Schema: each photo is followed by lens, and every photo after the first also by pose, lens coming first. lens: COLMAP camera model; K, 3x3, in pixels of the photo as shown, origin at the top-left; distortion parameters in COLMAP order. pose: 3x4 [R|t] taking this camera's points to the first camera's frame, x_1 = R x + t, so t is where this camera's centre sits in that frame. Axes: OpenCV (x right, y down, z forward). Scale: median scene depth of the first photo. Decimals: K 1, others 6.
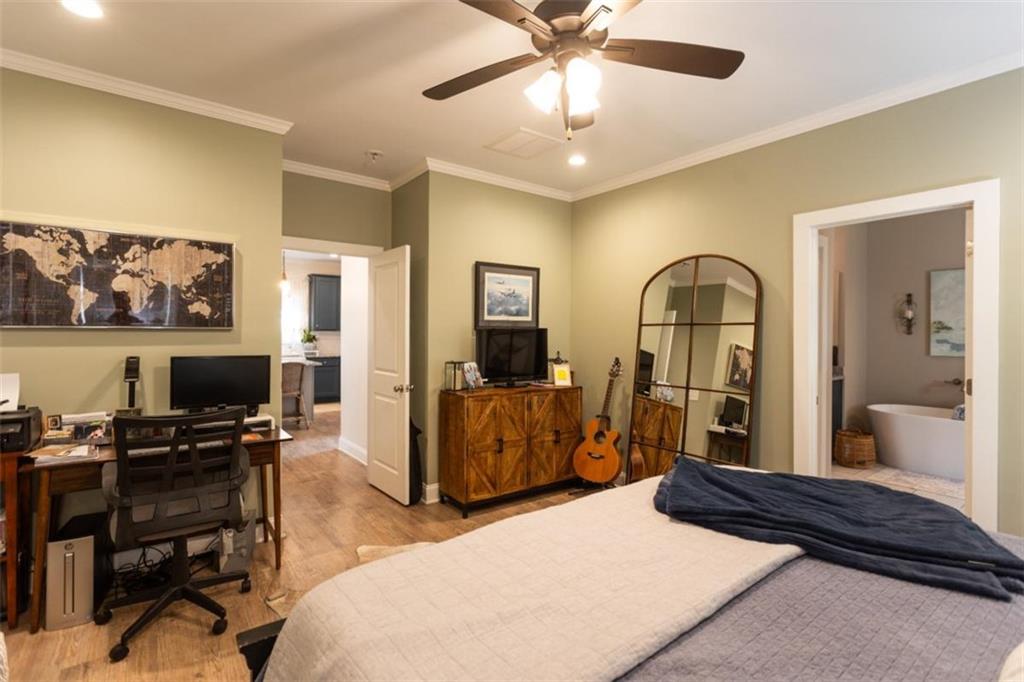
lens RADIAL K [[487.8, 0, 510.7], [0, 487.8, 329.4], [0, 0, 1]] dist [0.000655, -0.000006]
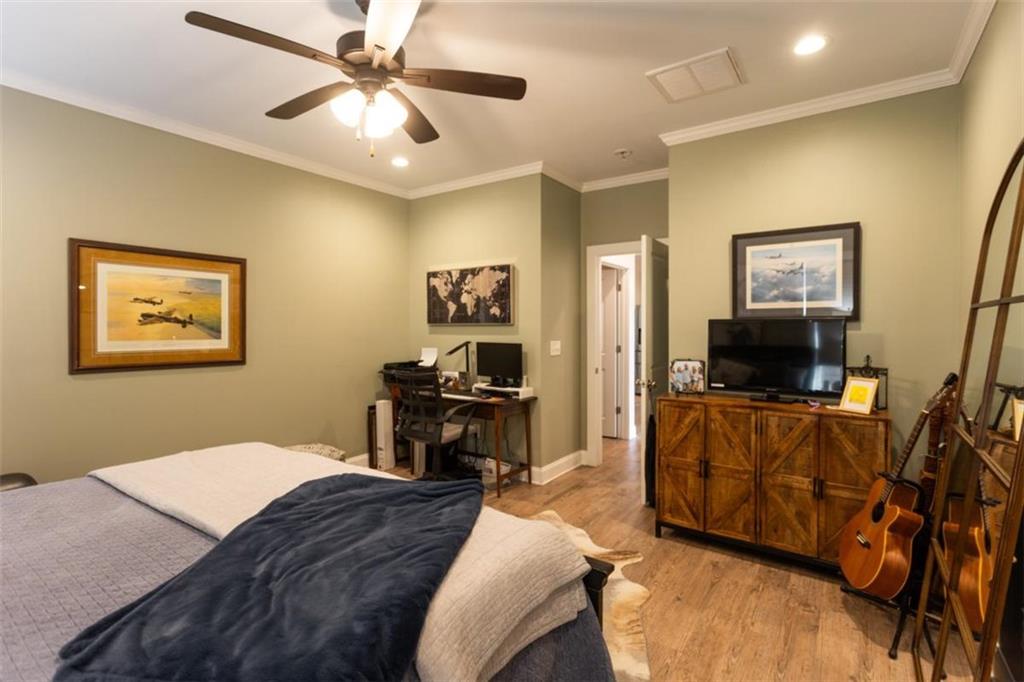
lens RADIAL K [[487.8, 0, 510.7], [0, 487.8, 329.4], [0, 0, 1]] dist [0.000655, -0.000006]
pose [[0.298622, -0.000417, -0.954372, 0.749581], [0.007180, 0.999973, 0.001809, 0.011078], [0.954345, -0.007393, 0.298616, 0.550066]]
